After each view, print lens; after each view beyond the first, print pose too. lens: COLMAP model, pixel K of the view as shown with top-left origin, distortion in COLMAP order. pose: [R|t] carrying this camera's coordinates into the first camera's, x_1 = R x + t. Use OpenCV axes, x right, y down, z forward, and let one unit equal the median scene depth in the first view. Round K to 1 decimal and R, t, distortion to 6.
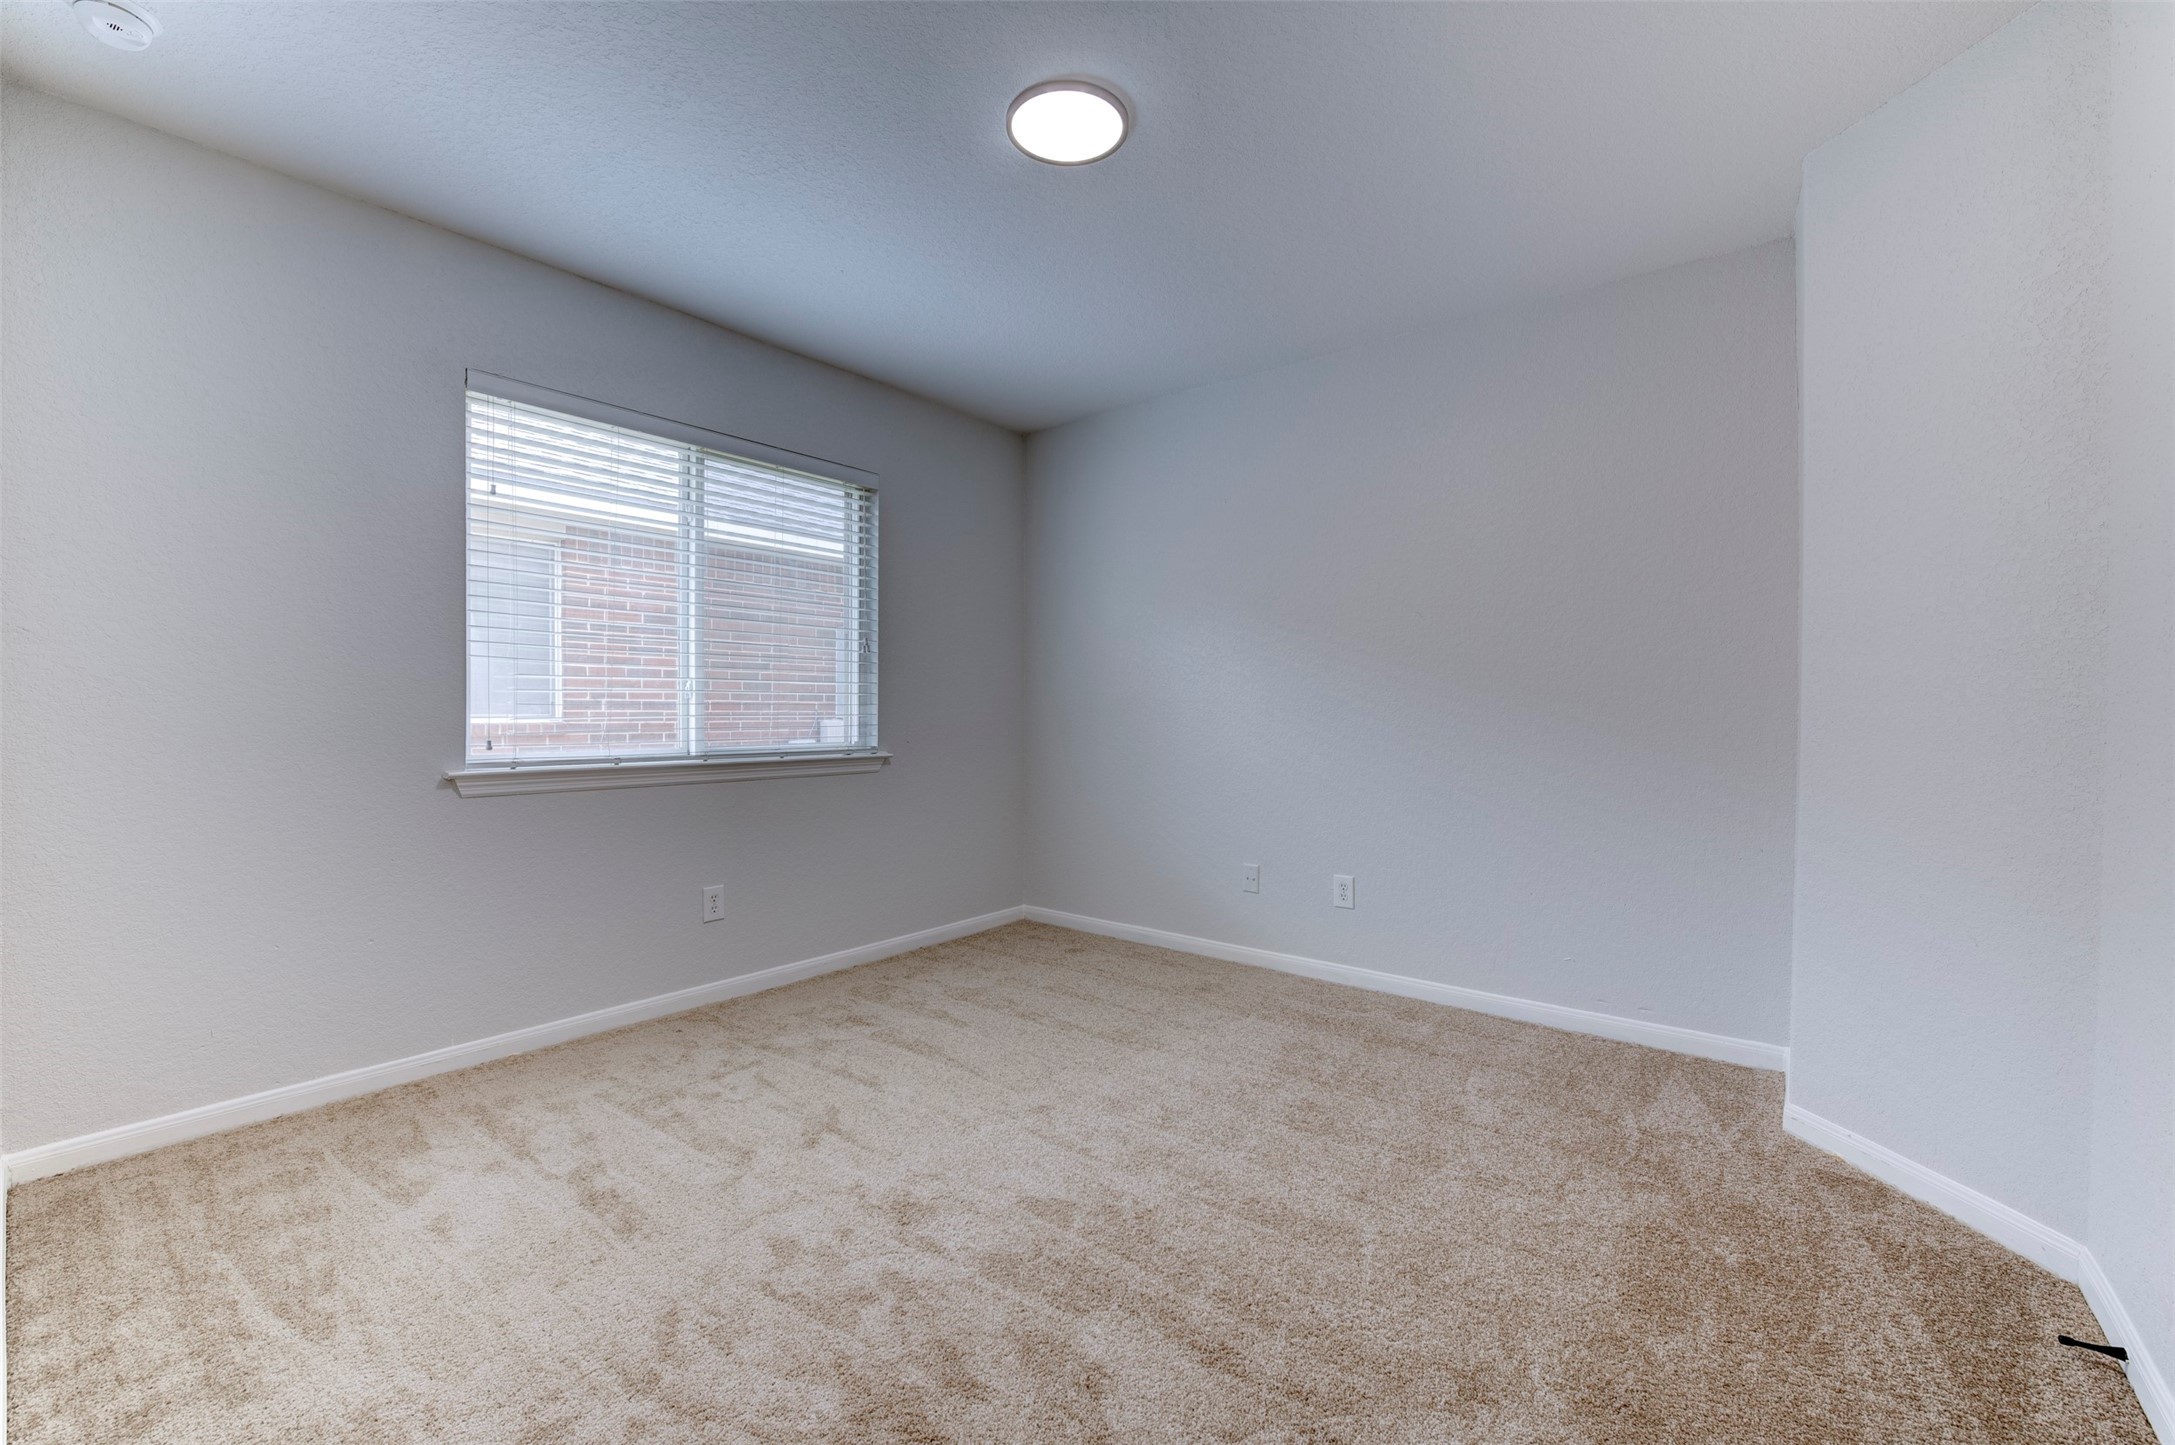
lens RADIAL K [[882.1, 0, 1087.5], [0, 882.1, 722.5], [0, 0, 1]] dist [-0.017312, -0.000594]
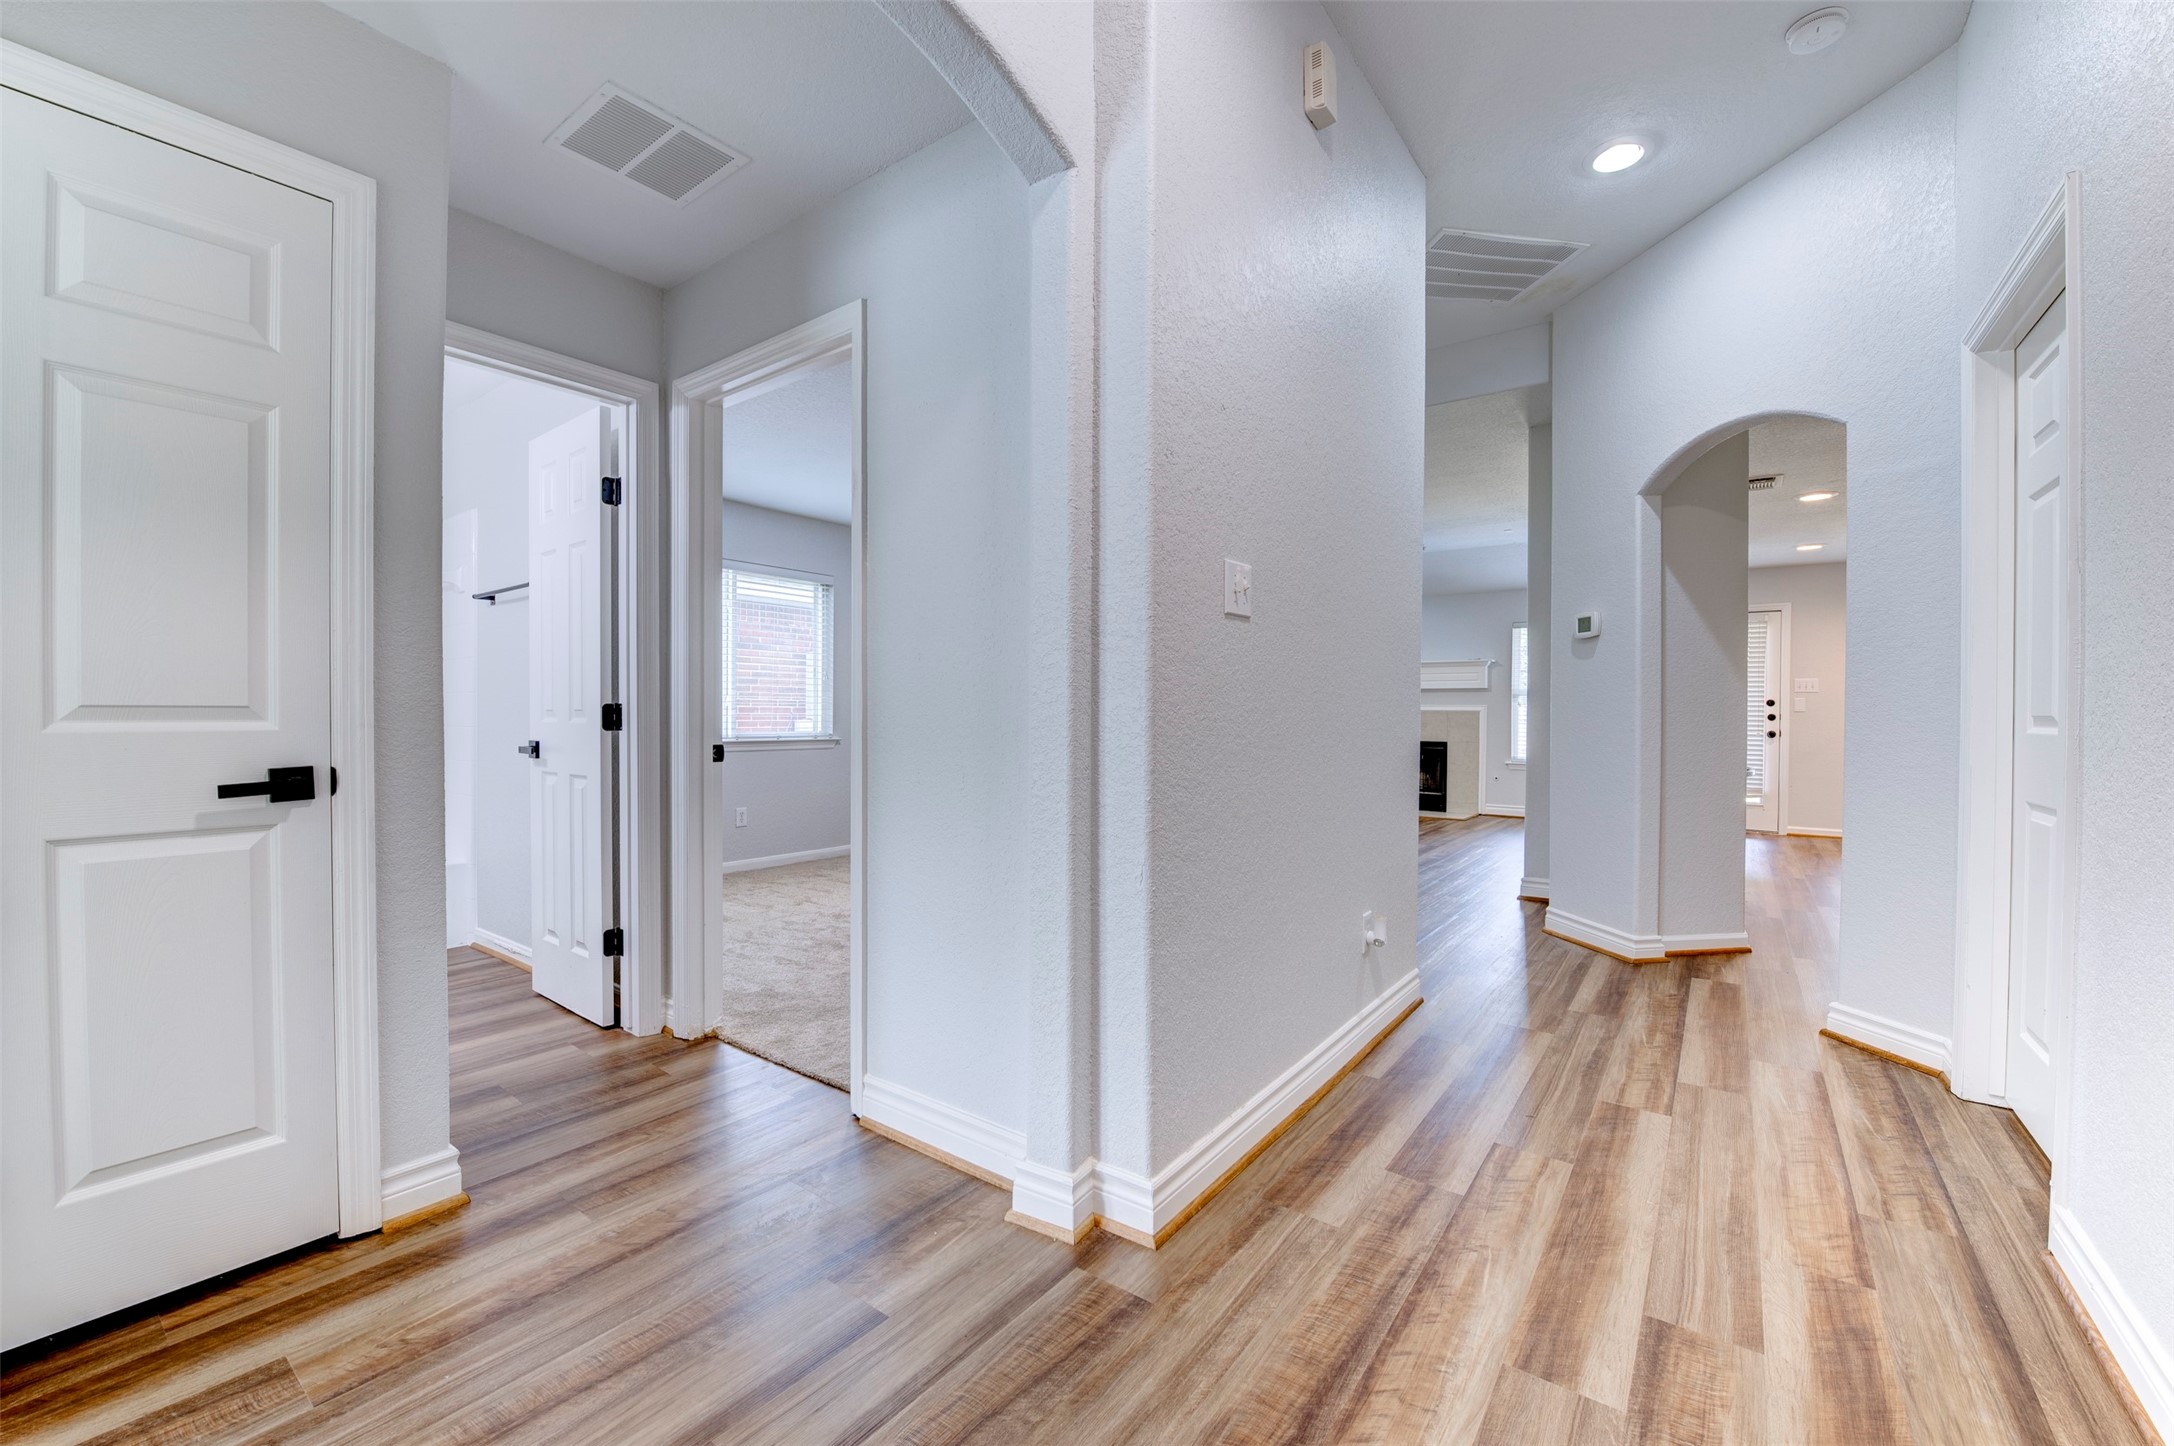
lens RADIAL K [[868.6, 0, 1089.7], [0, 868.6, 724.0], [0, 0, 1]] dist [-0.015138, -0.002295]
pose [[0.999206, 0.001969, 0.039792, 0.200134], [-0.002128, 0.999990, 0.003970, 0.000487], [-0.039784, -0.004051, 0.999200, -0.728320]]
